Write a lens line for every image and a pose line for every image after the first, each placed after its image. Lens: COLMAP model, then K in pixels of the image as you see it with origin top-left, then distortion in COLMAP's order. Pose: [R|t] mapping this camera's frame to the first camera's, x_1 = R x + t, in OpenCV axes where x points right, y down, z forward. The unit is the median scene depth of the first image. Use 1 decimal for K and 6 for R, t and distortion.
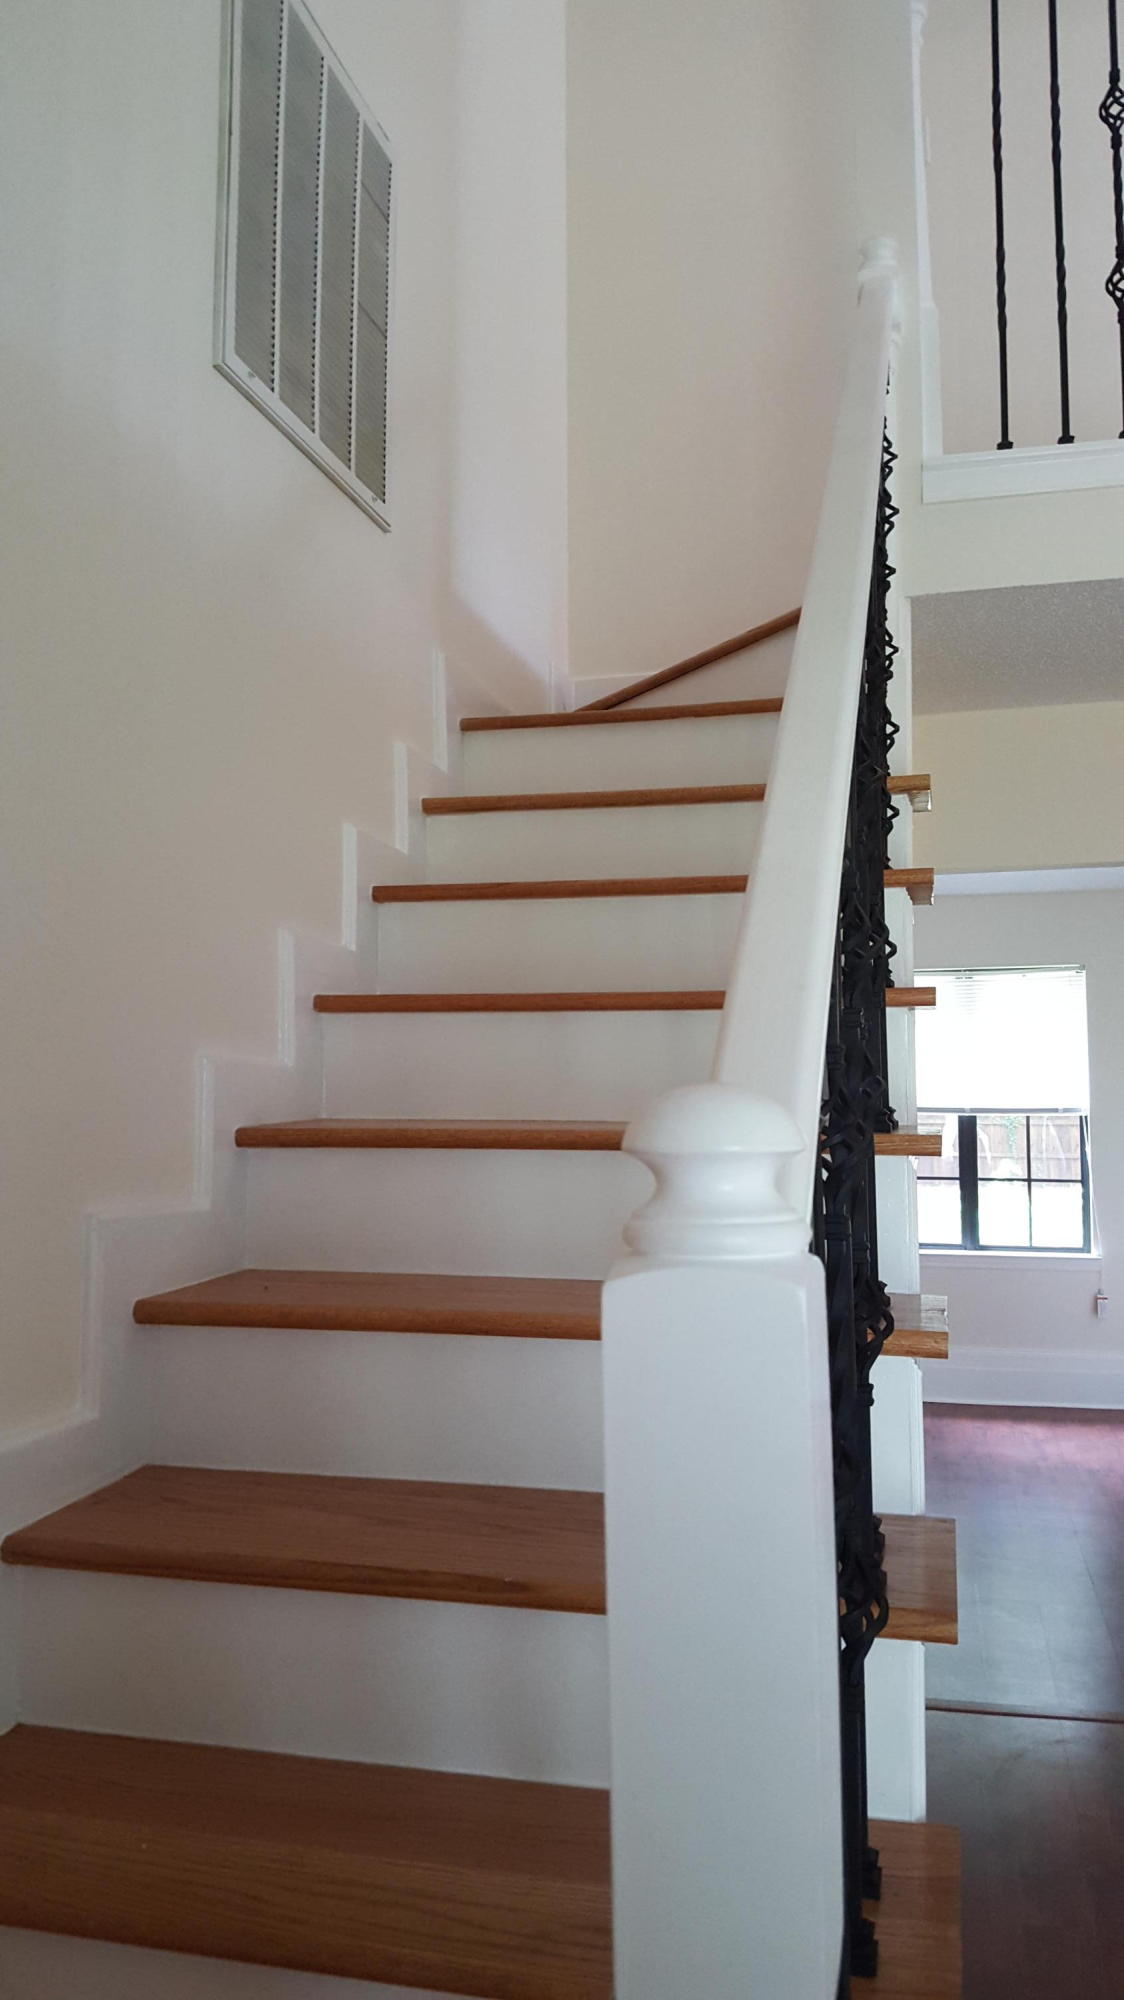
lens RADIAL K [[1522.1, 0, 559.7], [0, 1522.1, 998.7], [0, 0, 1]] dist [-0.044583, -0.011722]
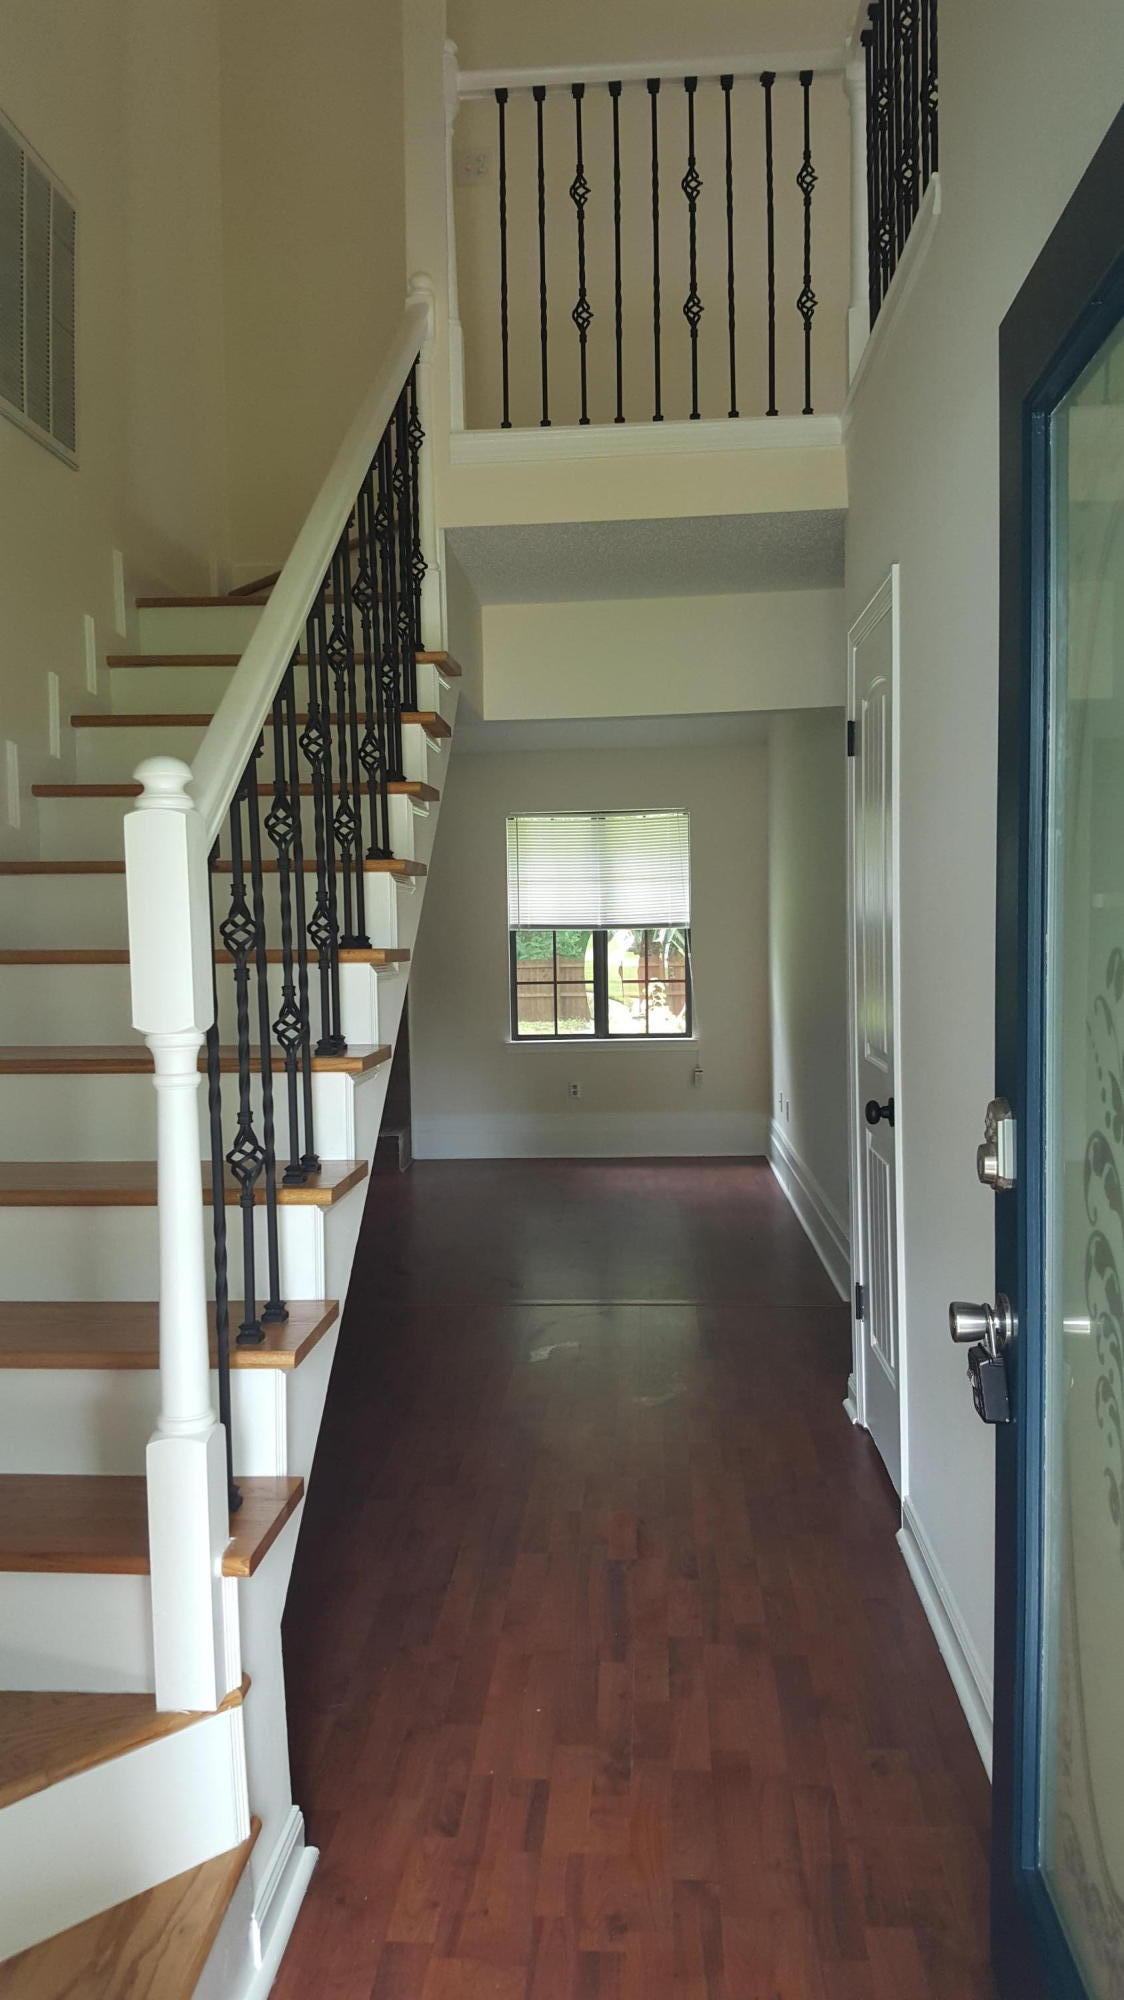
lens RADIAL K [[1522.1, 0, 562.2], [0, 1522.1, 1003.0], [0, 0, 1]] dist [-0.044583, -0.011722]
pose [[0.988407, -0.012677, 0.151299, 0.119047], [0.000482, 0.996765, 0.080367, 0.085774], [-0.151828, -0.079363, 0.985216, -0.531446]]
